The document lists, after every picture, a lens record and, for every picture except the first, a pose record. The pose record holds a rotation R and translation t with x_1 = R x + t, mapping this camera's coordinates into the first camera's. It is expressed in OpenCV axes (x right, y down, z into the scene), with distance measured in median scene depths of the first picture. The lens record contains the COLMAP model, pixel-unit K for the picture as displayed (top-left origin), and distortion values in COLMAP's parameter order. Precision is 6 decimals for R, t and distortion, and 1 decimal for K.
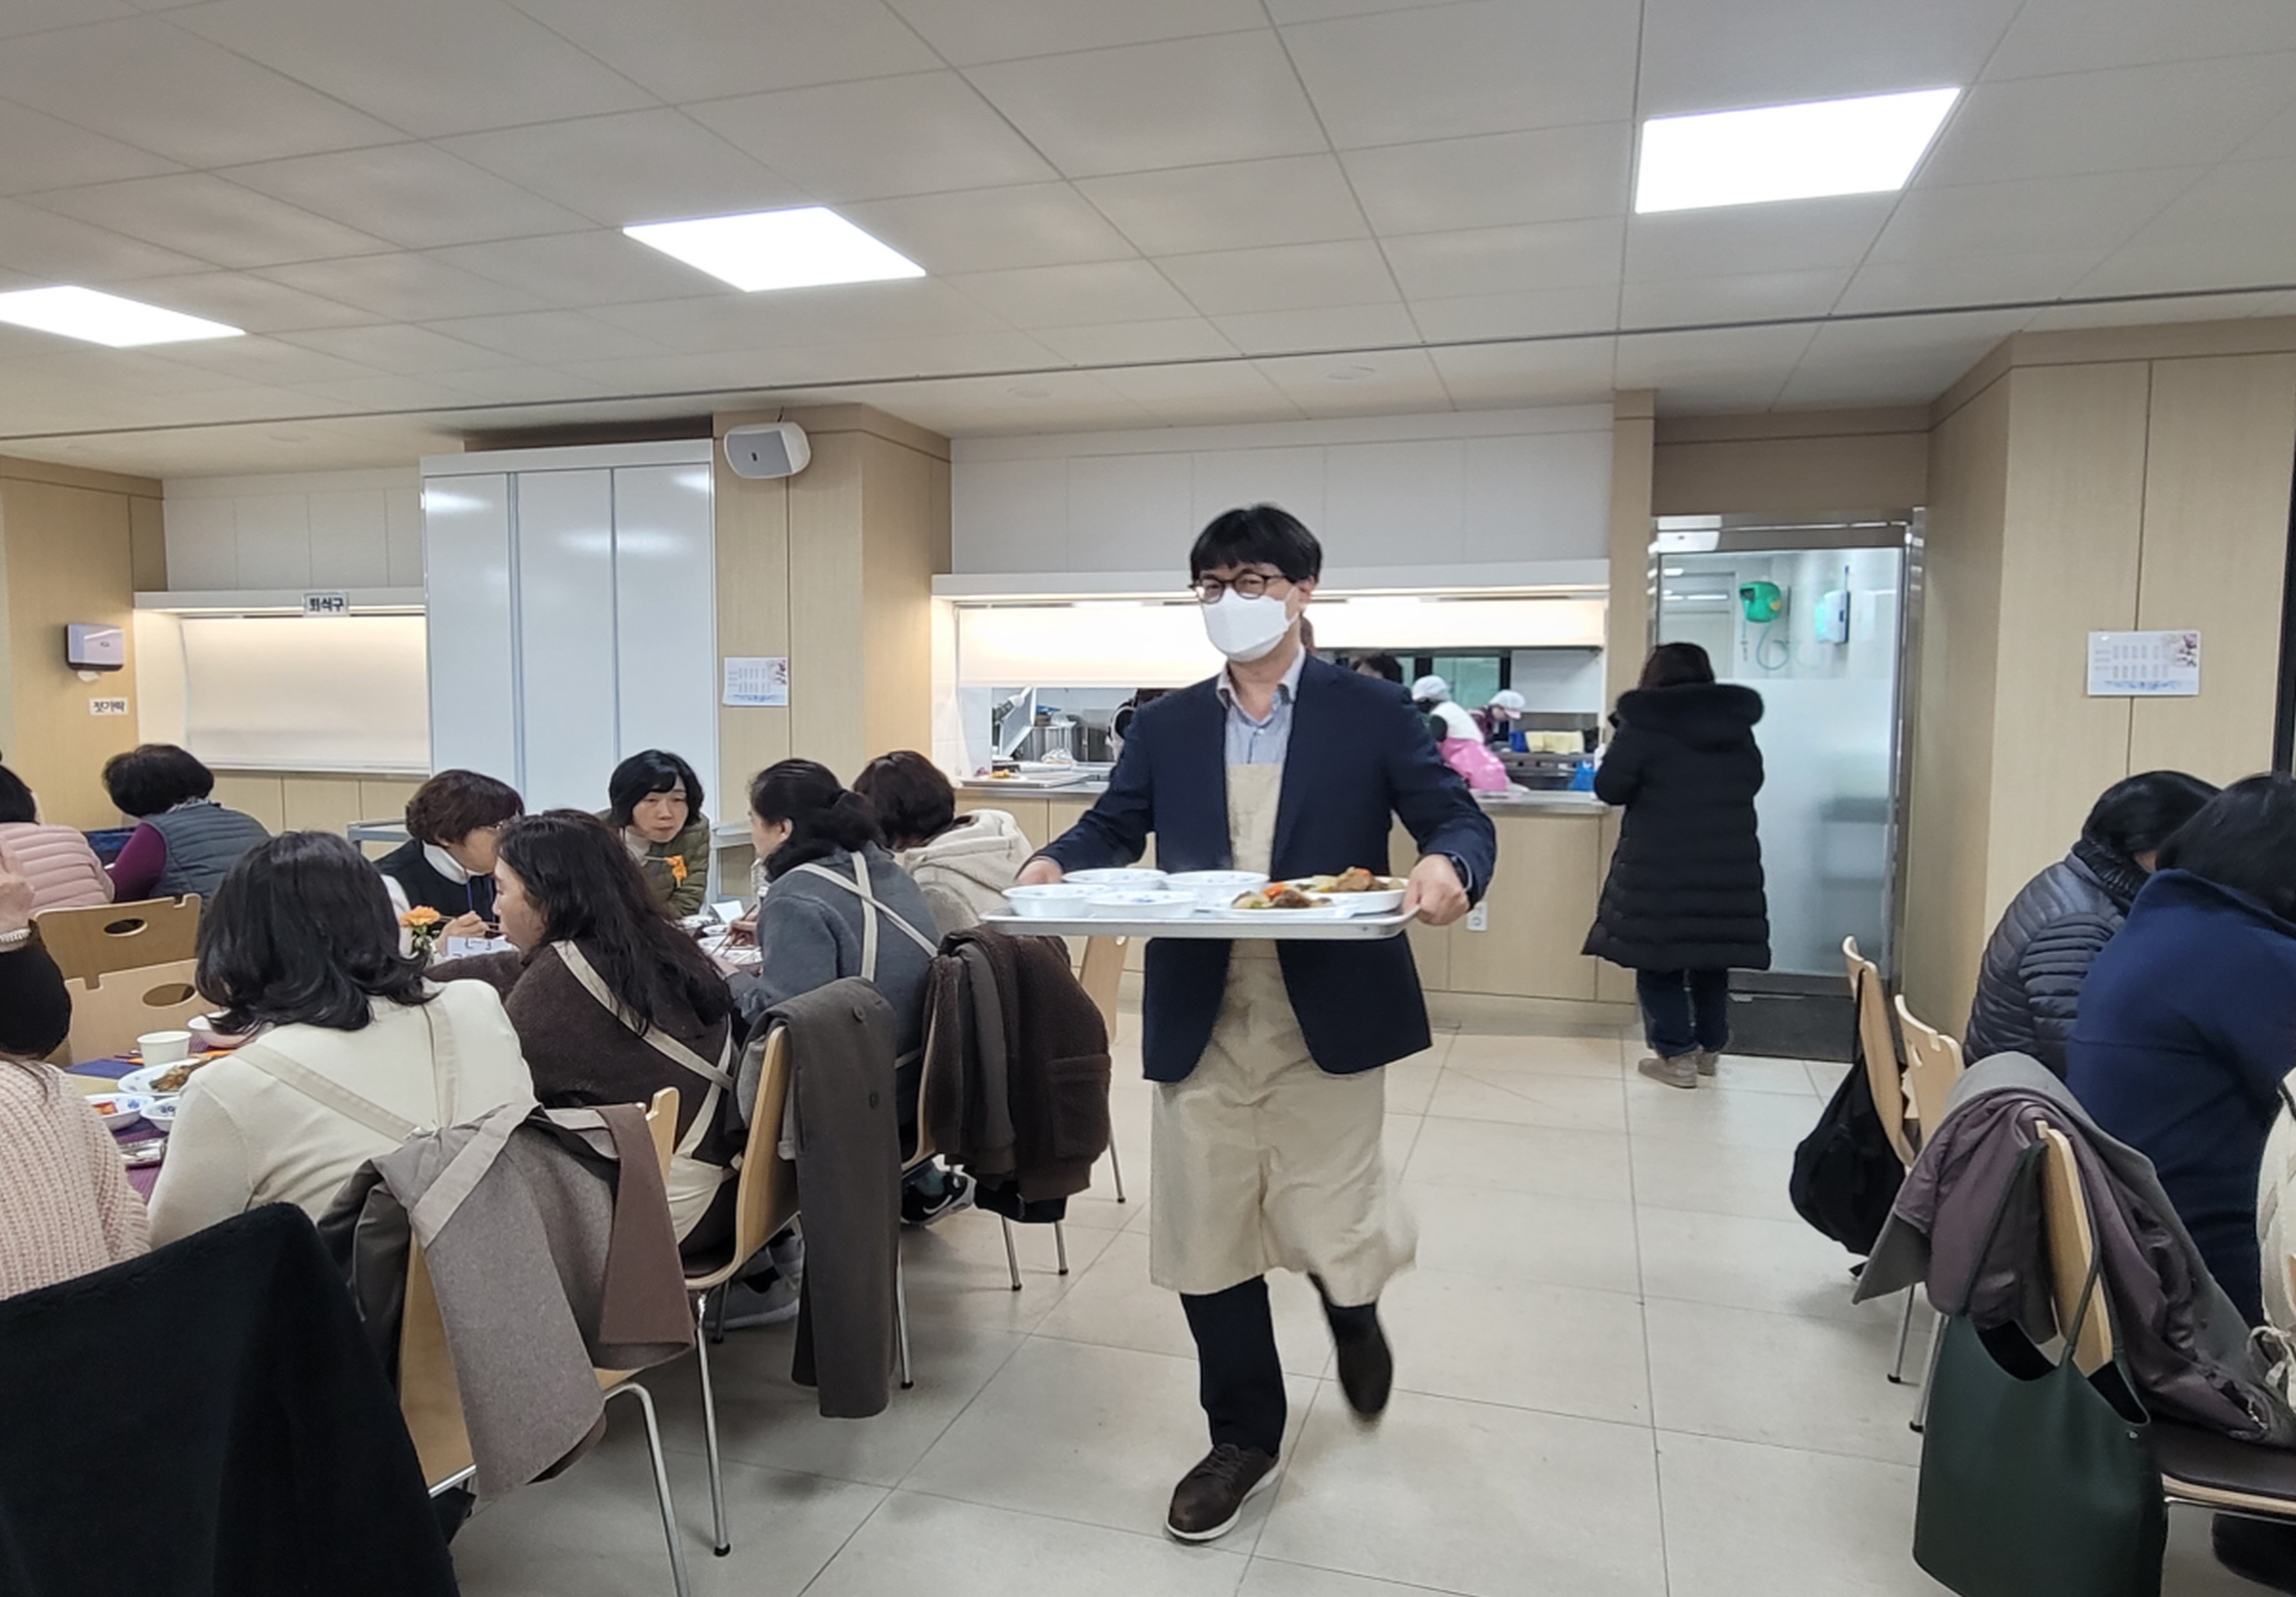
lens RADIAL K [[1540.5, 0, 1148.0], [0, 1540.5, 798.5], [0, 0, 1]] dist [0.002595, 0.000902]
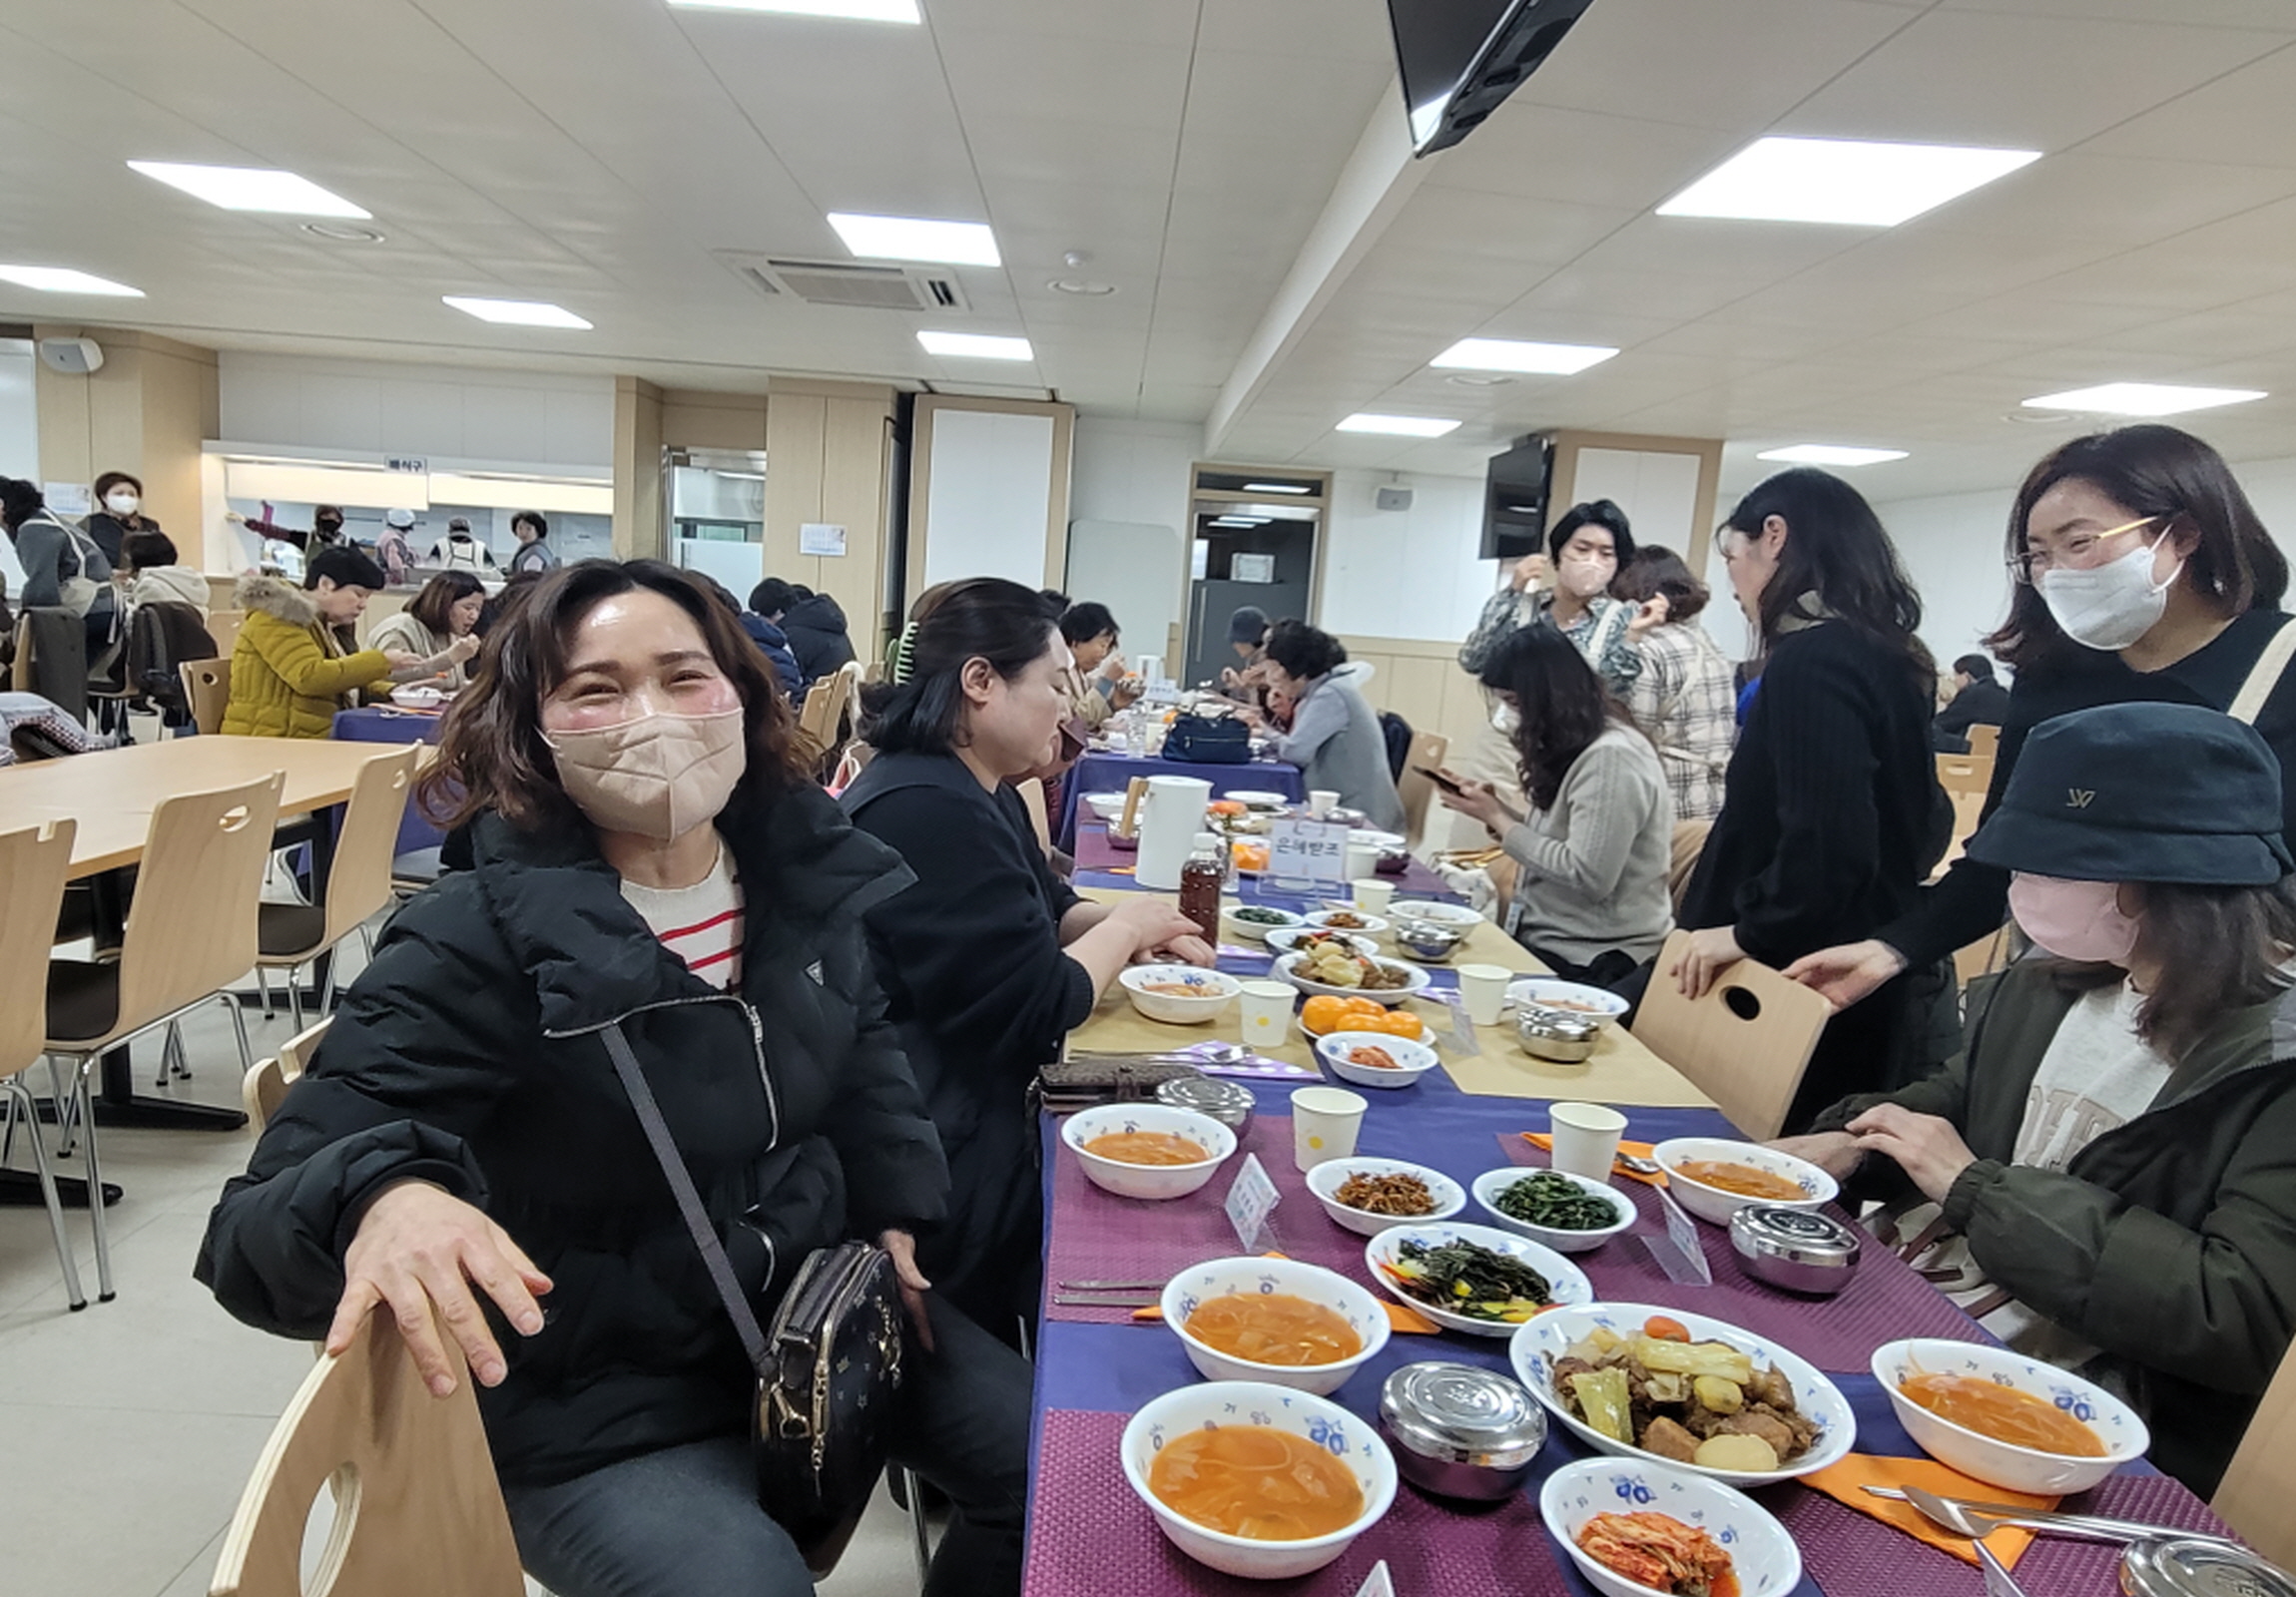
lens RADIAL K [[1453.9, 0, 1134.9], [0, 1453.9, 828.2], [0, 0, 1]] dist [0.005196, -0.001958]
pose [[0.945925, 0.006682, 0.324317, 0.246087], [-0.041164, 0.994178, 0.099577, 0.056195], [-0.321764, -0.107543, 0.940693, -0.667250]]
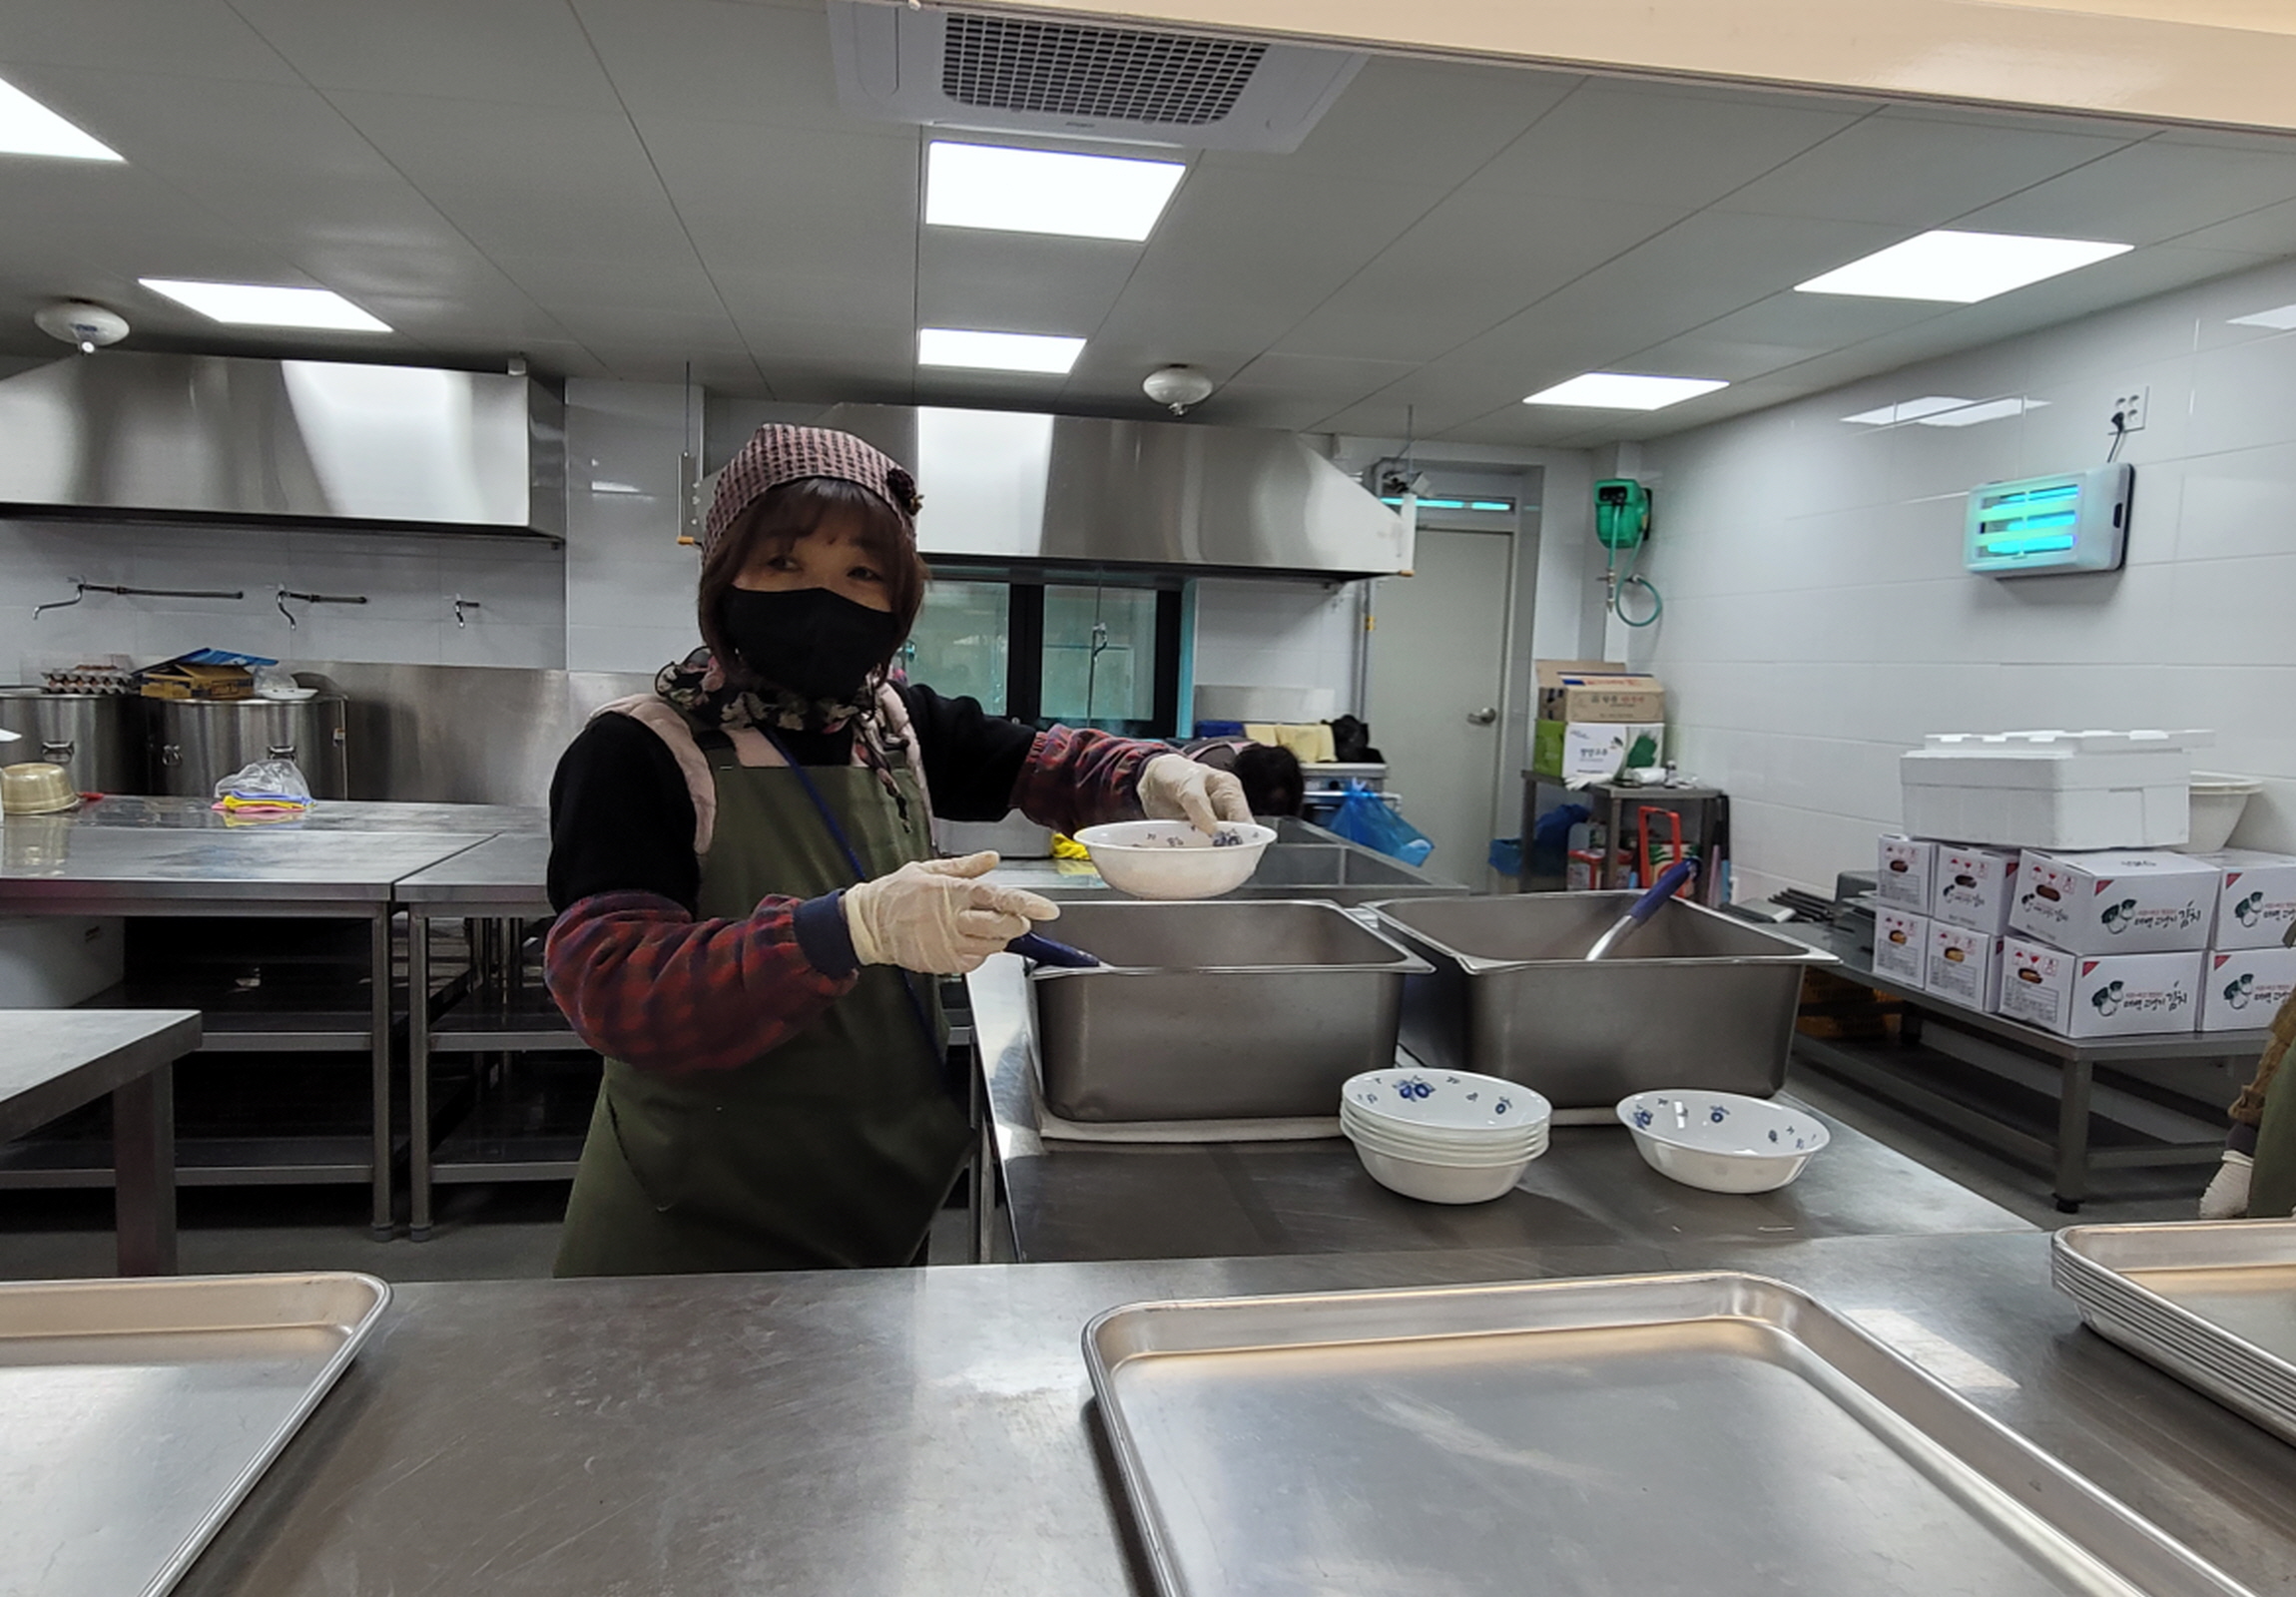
lens RADIAL K [[1453.9, 0, 1134.9], [0, 1453.9, 828.2], [0, 0, 1]] dist [0.005196, -0.001958]
pose [[0.895942, -0.027430, 0.443323, -0.034781], [0.002787, 0.998419, 0.056145, -0.052974], [-0.444162, -0.049068, 0.894602, 0.816506]]
